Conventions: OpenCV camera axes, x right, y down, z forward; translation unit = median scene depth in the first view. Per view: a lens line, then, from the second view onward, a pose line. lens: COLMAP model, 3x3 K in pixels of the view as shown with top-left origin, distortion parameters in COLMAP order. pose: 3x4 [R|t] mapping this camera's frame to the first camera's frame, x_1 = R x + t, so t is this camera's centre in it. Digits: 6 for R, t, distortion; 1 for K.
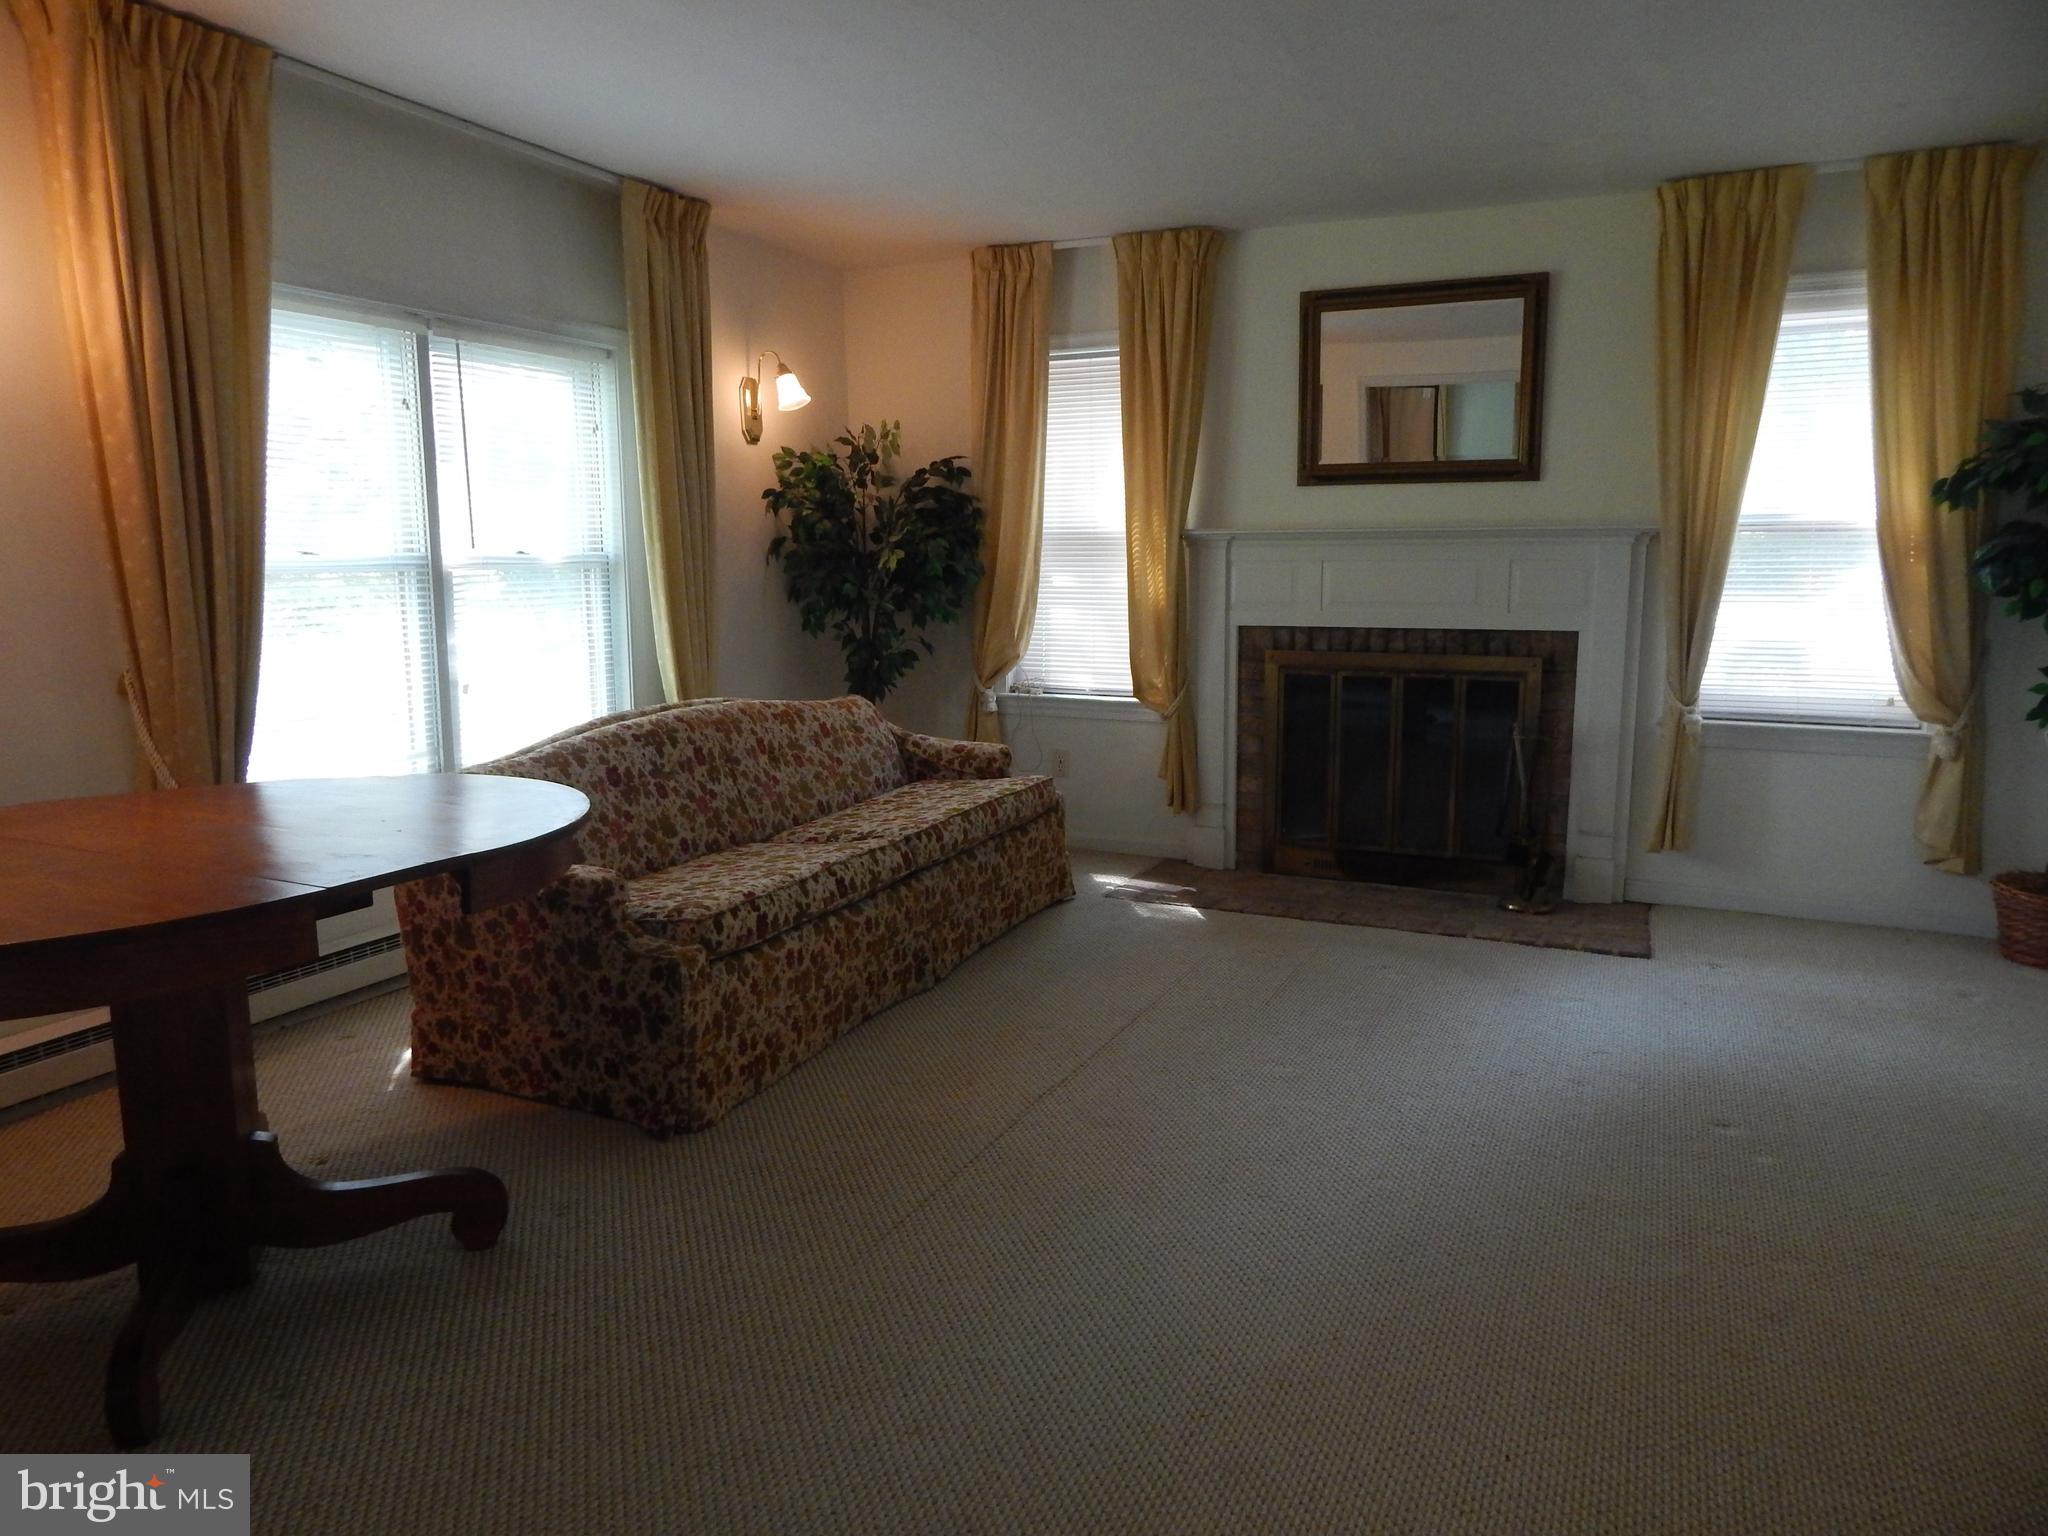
lens RADIAL K [[1345.3, 0, 1023.3], [0, 1345.3, 769.1], [0, 0, 1]] dist [-0.009977, -0.001333]
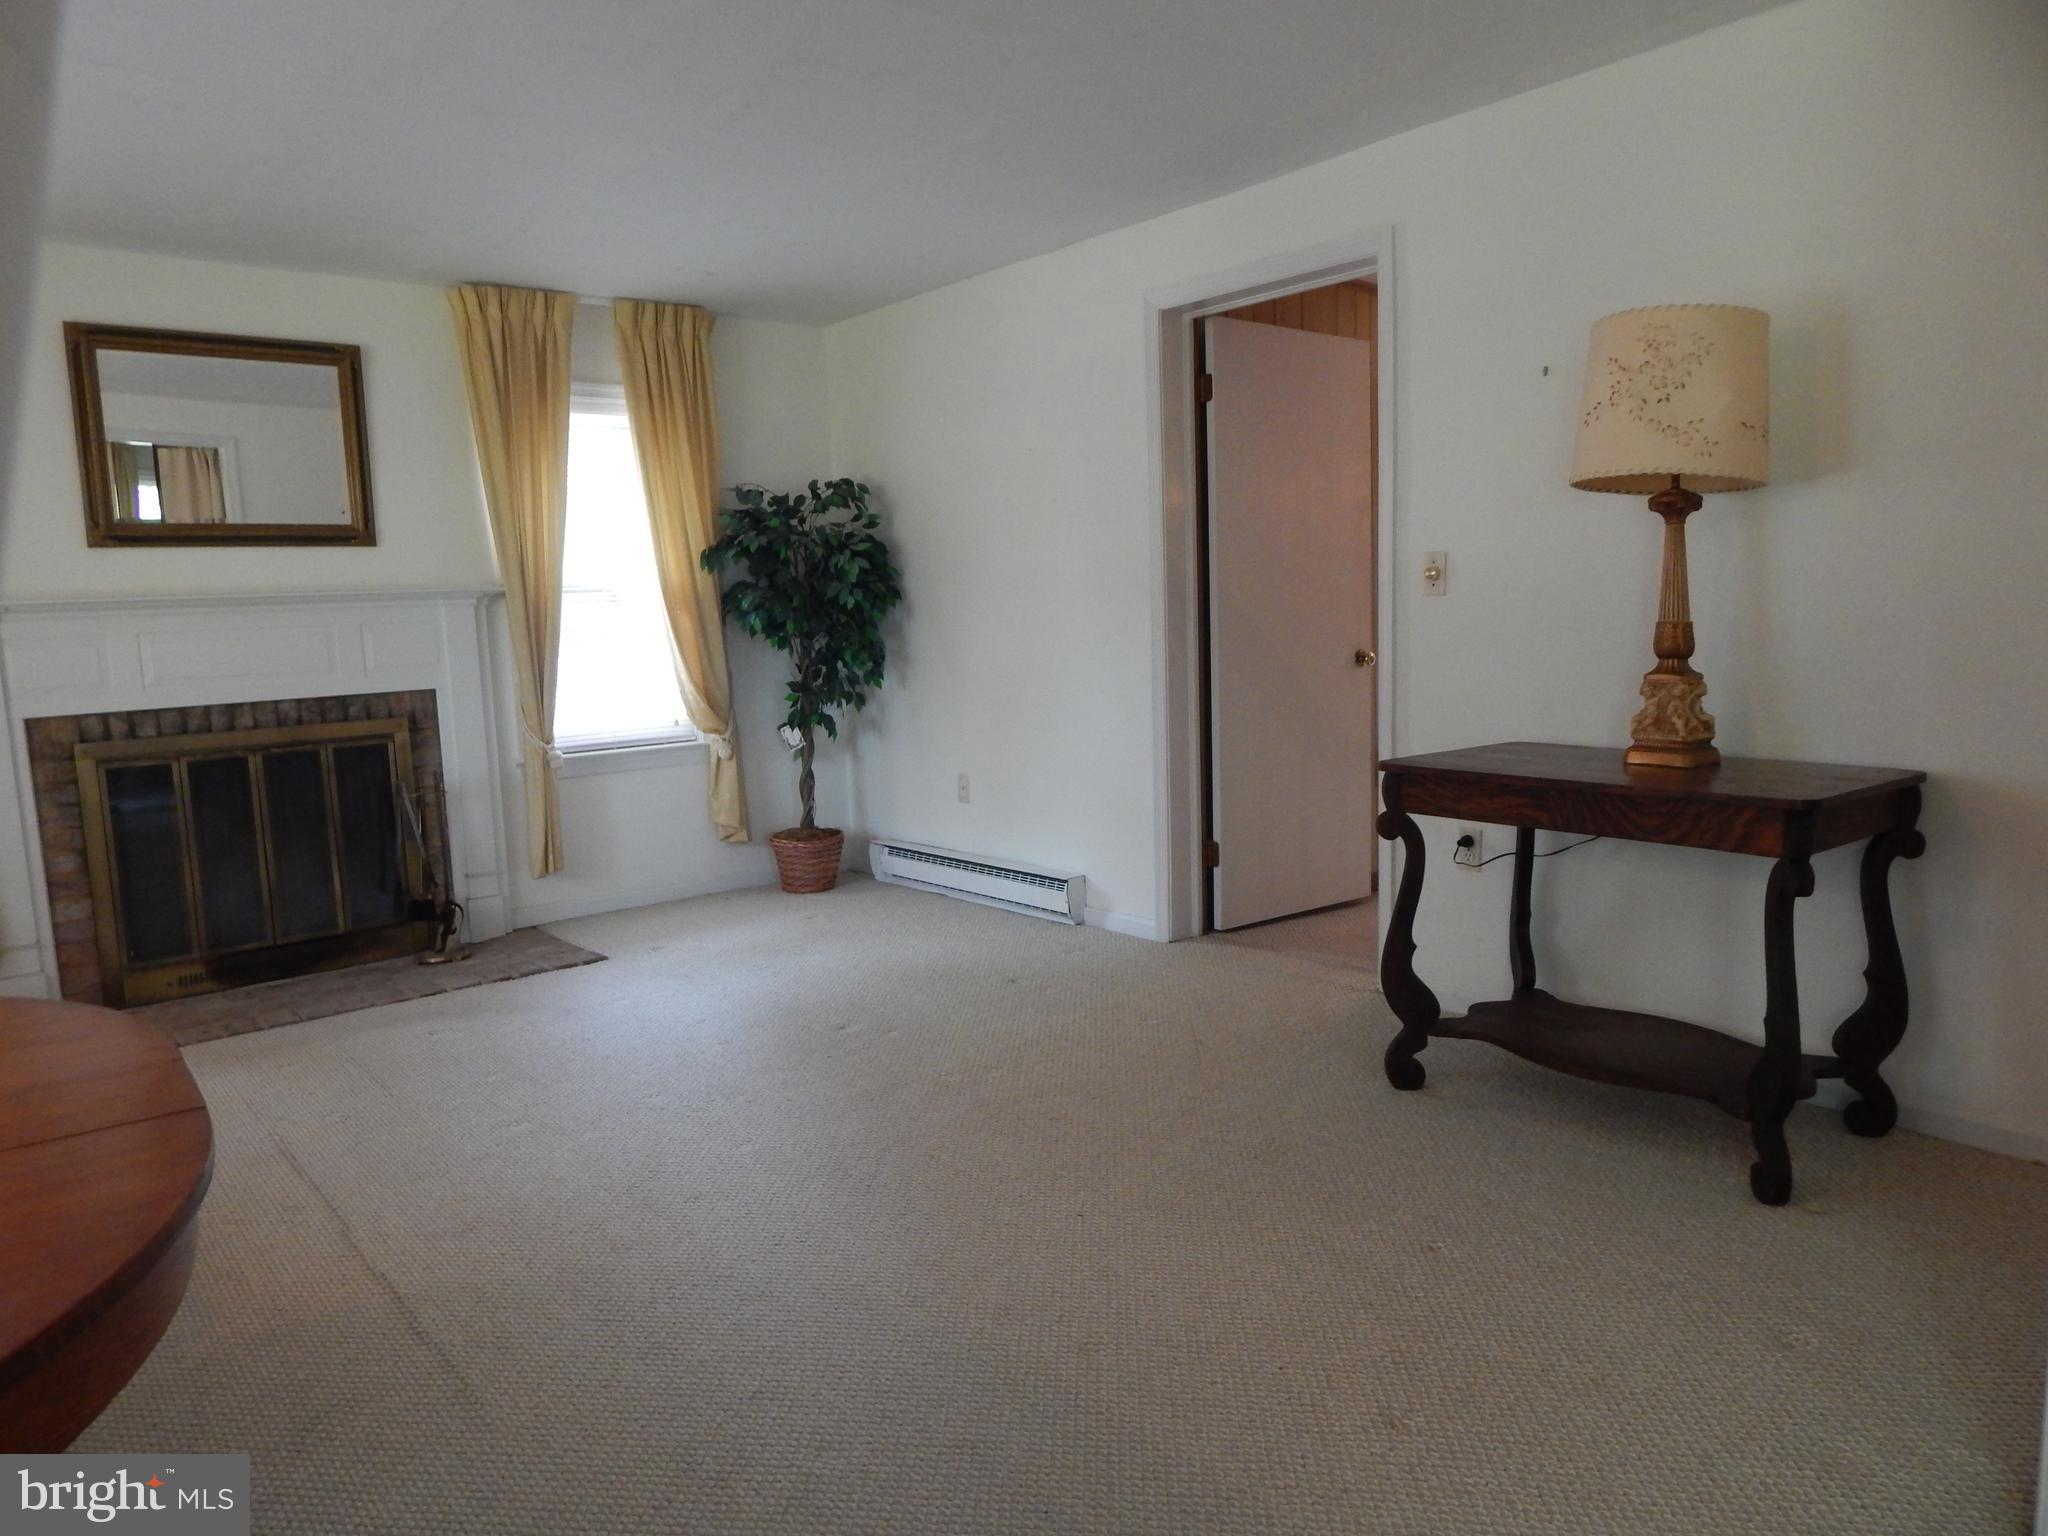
lens RADIAL K [[1345.3, 0, 1017.7], [0, 1345.3, 764.3], [0, 0, 1]] dist [-0.009977, -0.001333]
pose [[0.422645, -0.122886, 0.897926, -0.354632], [0.178736, 0.982608, 0.050346, -0.016163], [-0.888496, 0.139213, 0.437258, 0.144303]]
